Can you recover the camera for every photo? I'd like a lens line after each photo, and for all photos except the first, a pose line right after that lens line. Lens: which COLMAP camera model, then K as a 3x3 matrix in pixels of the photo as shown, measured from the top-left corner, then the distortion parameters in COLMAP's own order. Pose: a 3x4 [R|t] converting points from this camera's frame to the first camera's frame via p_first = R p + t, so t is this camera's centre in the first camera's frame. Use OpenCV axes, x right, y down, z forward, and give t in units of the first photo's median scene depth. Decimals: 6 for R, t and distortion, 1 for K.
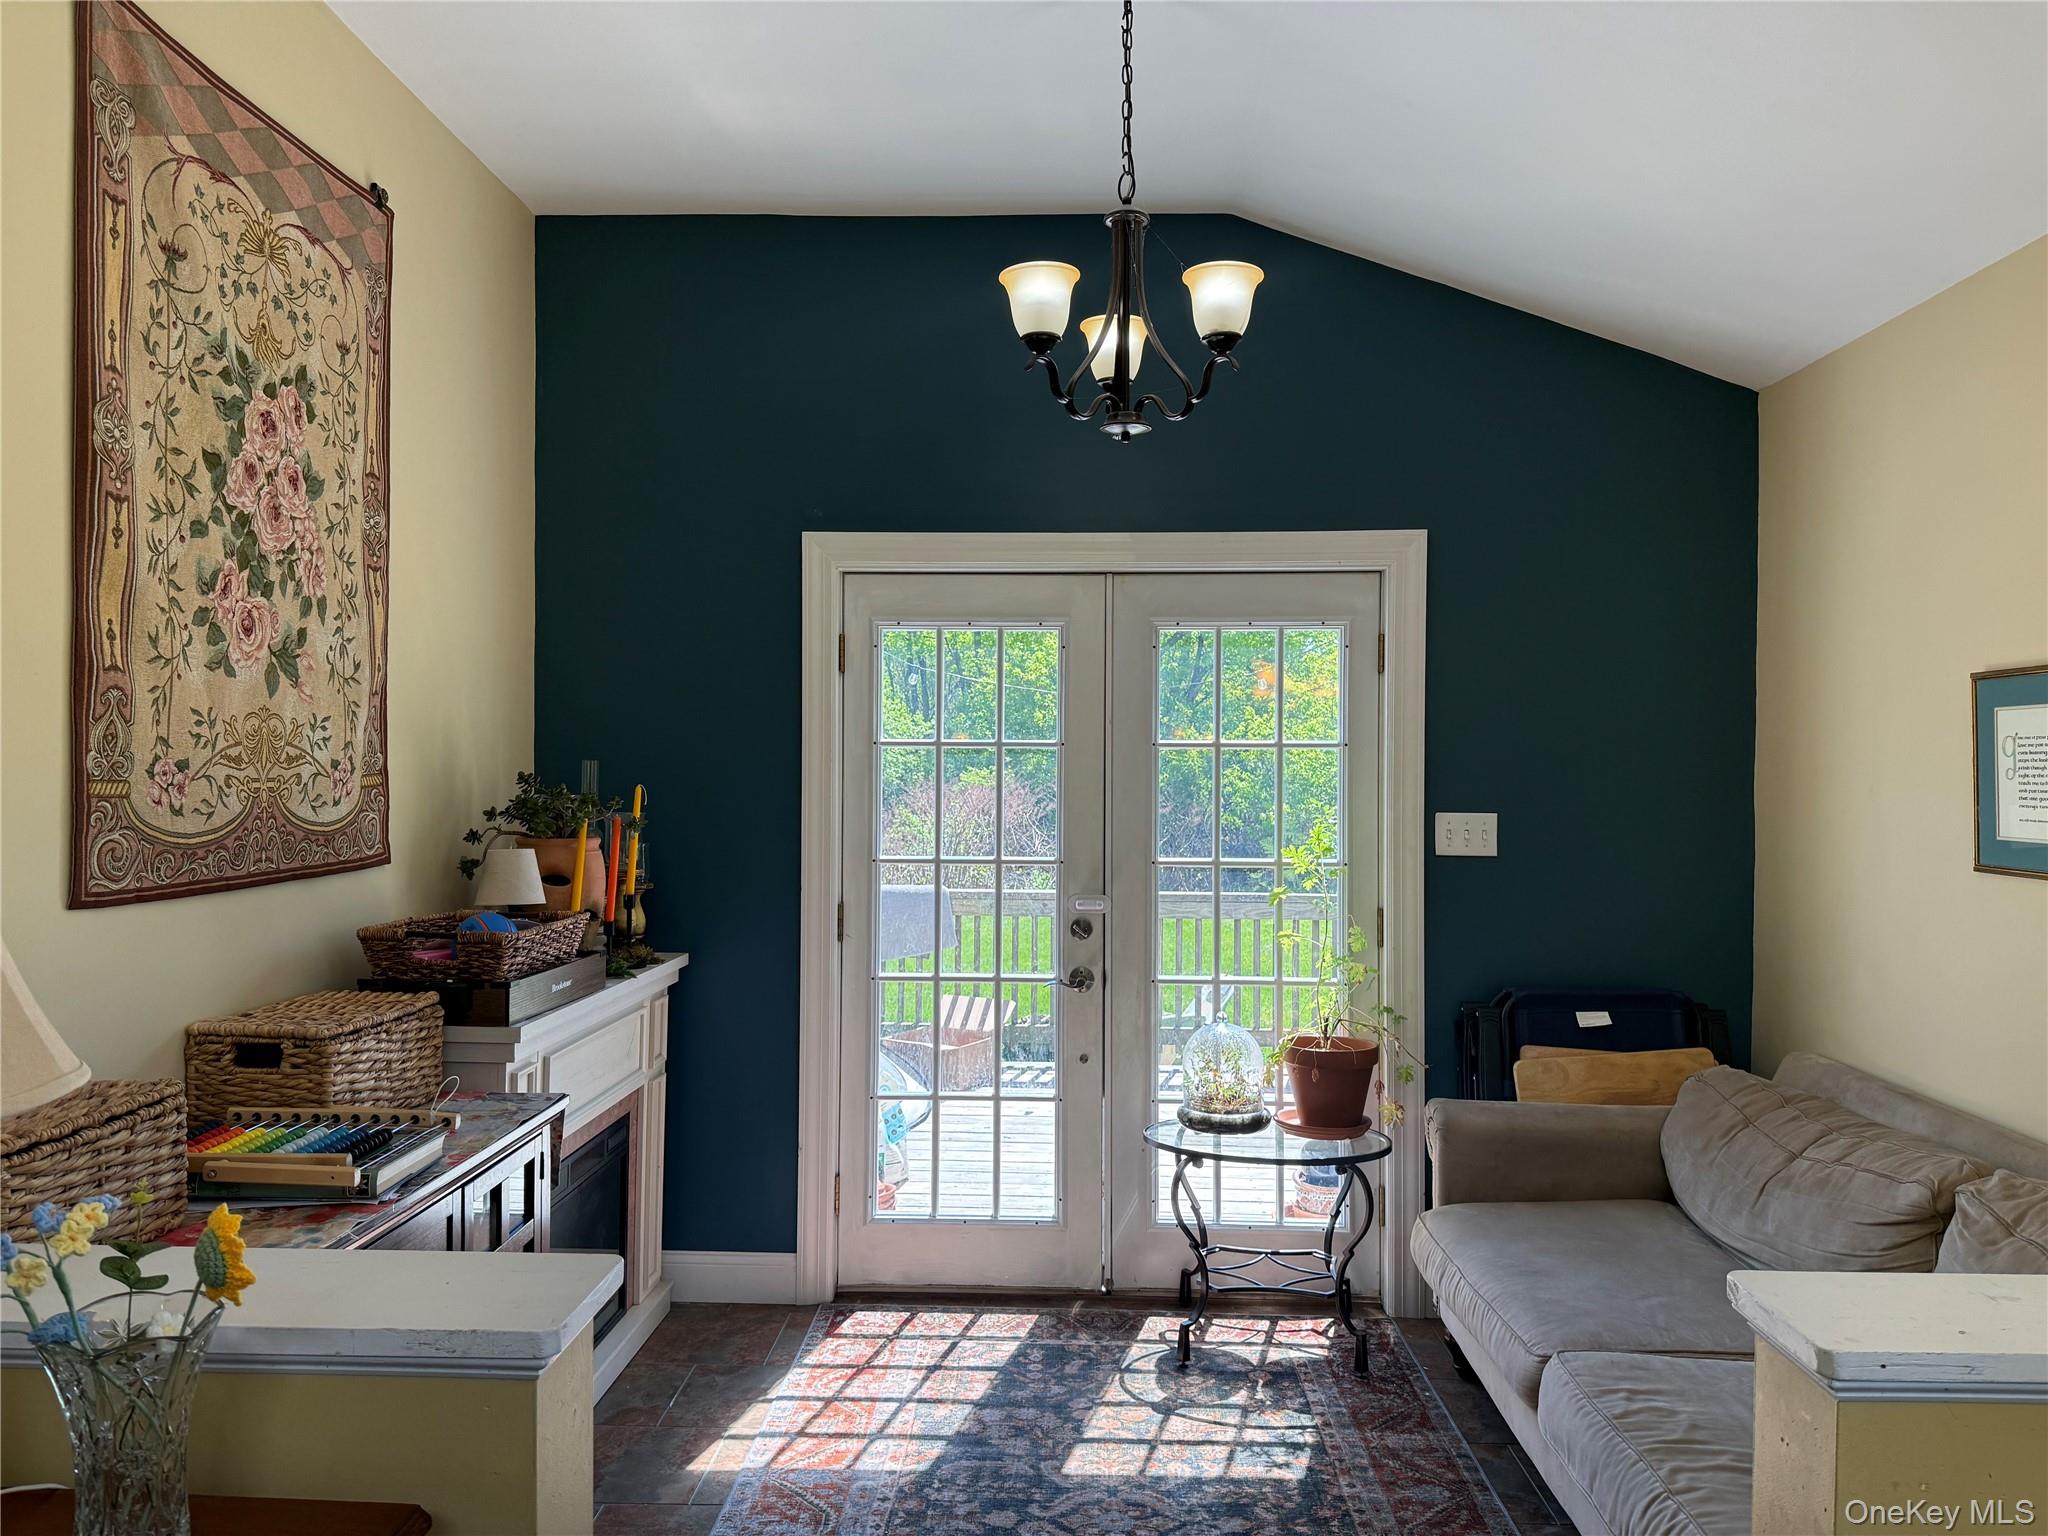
lens RADIAL K [[1452.0, 0, 1016.5], [0, 1452.0, 772.3], [0, 0, 1]] dist [0.081313, -0.084994]
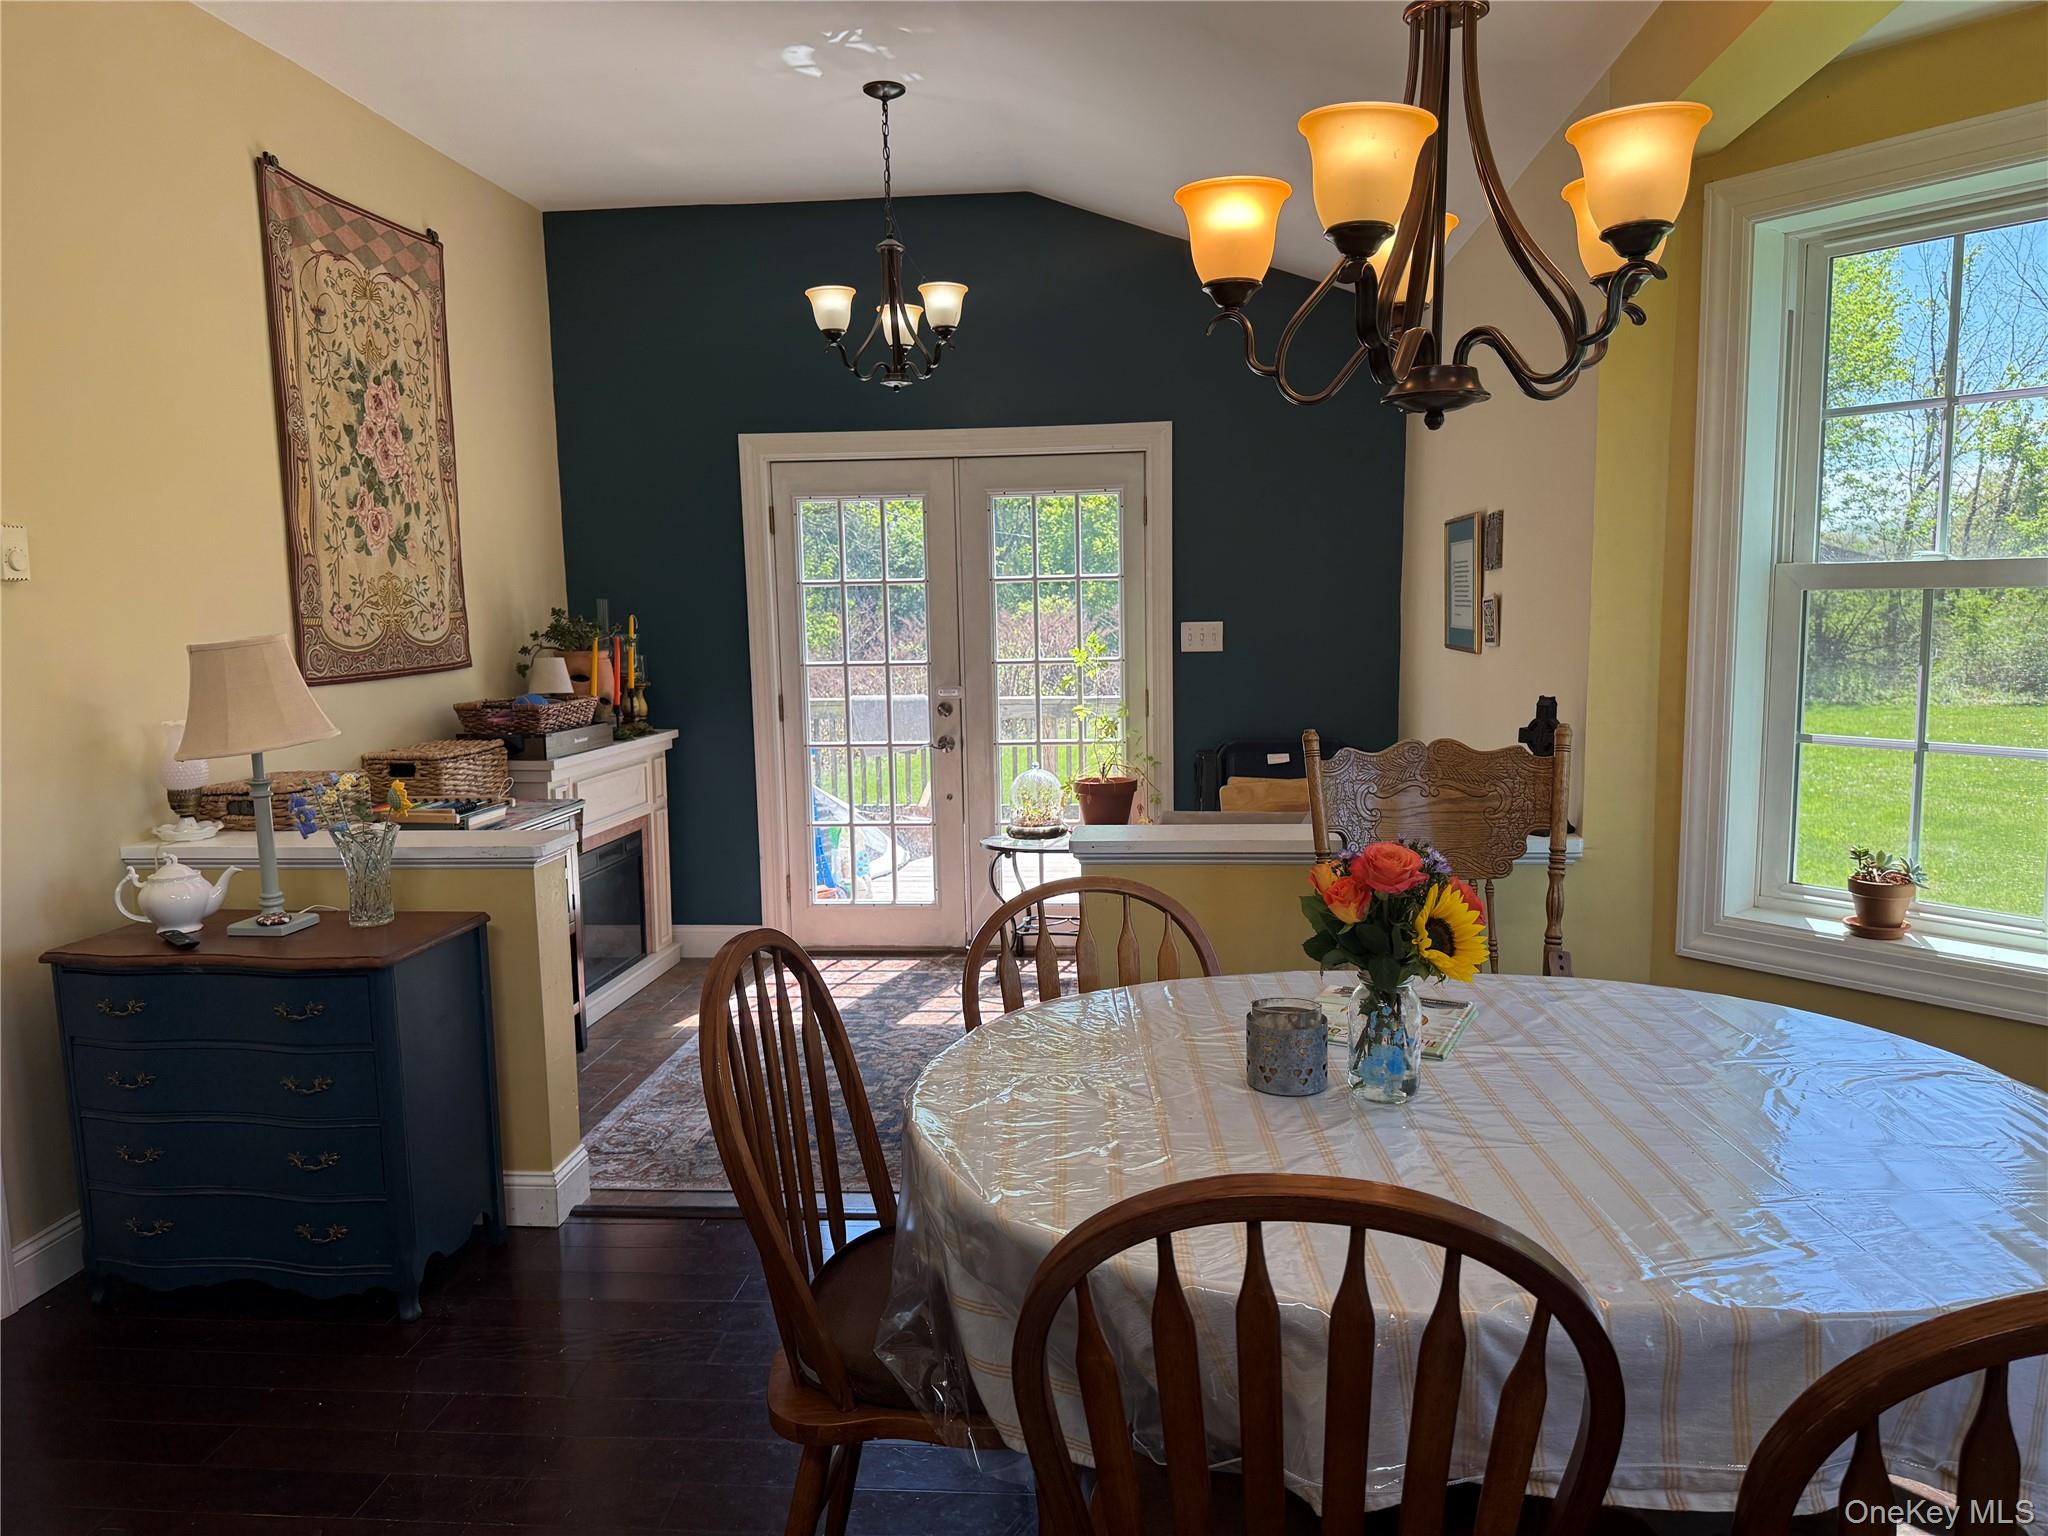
lens RADIAL K [[1452.0, 0, 1040.1], [0, 1452.0, 773.6], [0, 0, 1]] dist [0.081313, -0.084994]
pose [[0.998436, -0.018922, -0.052600, 0.264149], [0.025031, 0.992695, 0.118023, 0.004168], [0.049982, -0.119155, 0.991617, -0.548107]]
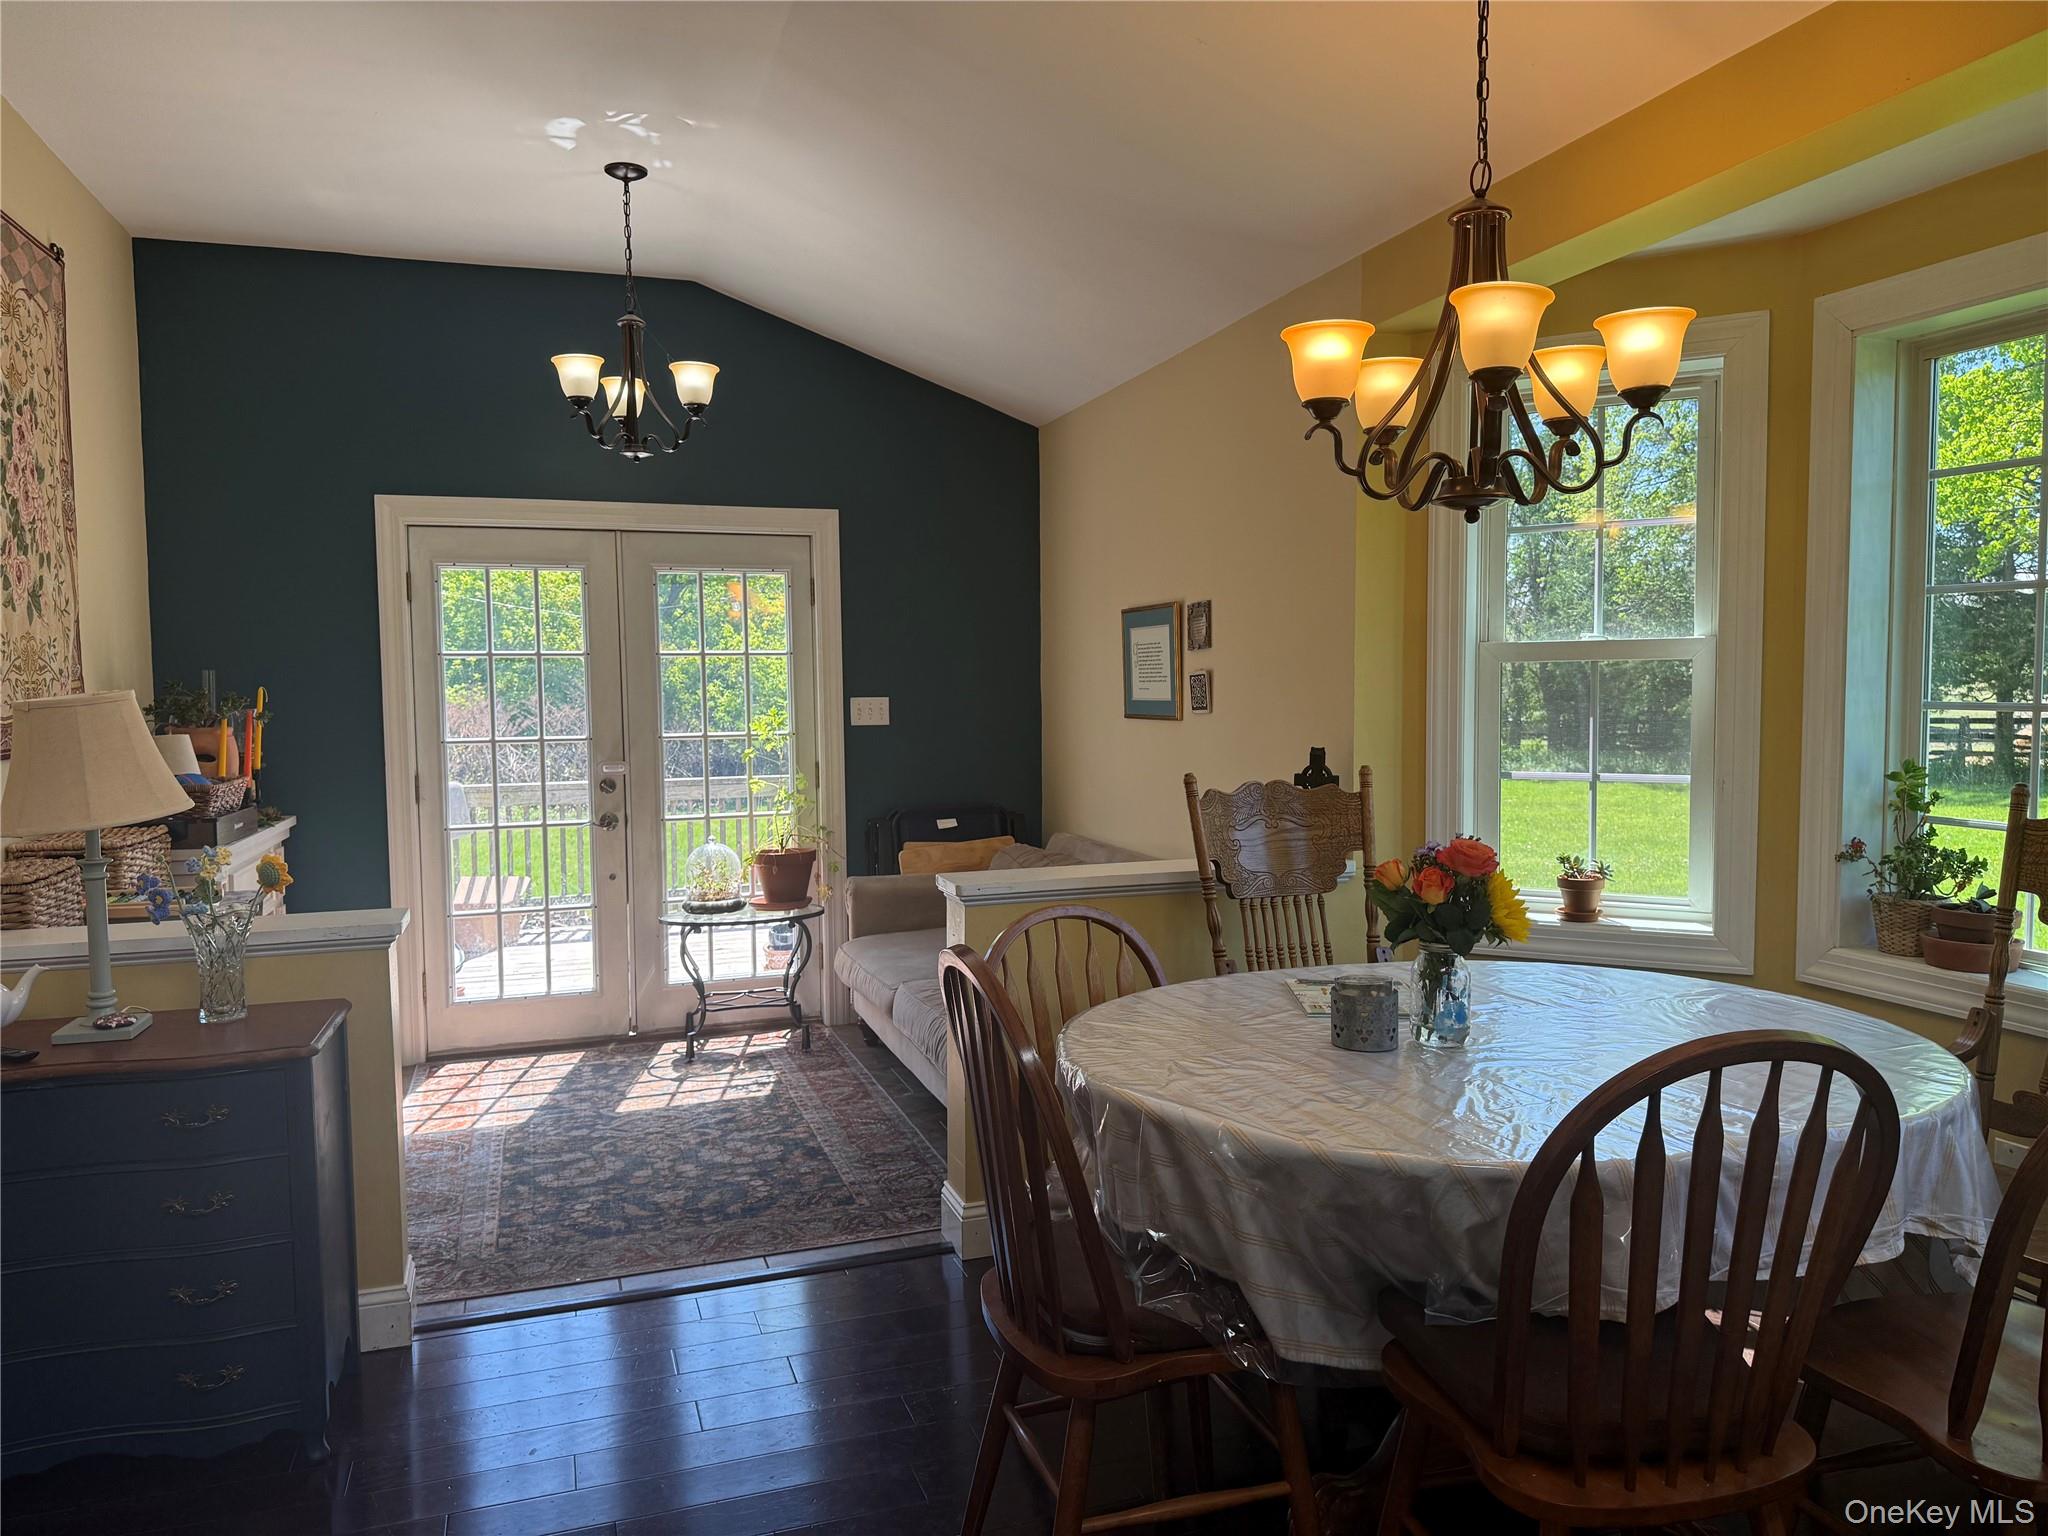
lens RADIAL K [[1452.0, 0, 1047.8], [0, 1452.0, 762.5], [0, 0, 1]] dist [0.081313, -0.084994]
pose [[0.931547, -0.038076, 0.361623, -0.085926], [0.019527, 0.998306, 0.054810, 0.019583], [-0.363097, -0.043997, 0.930712, -0.584829]]
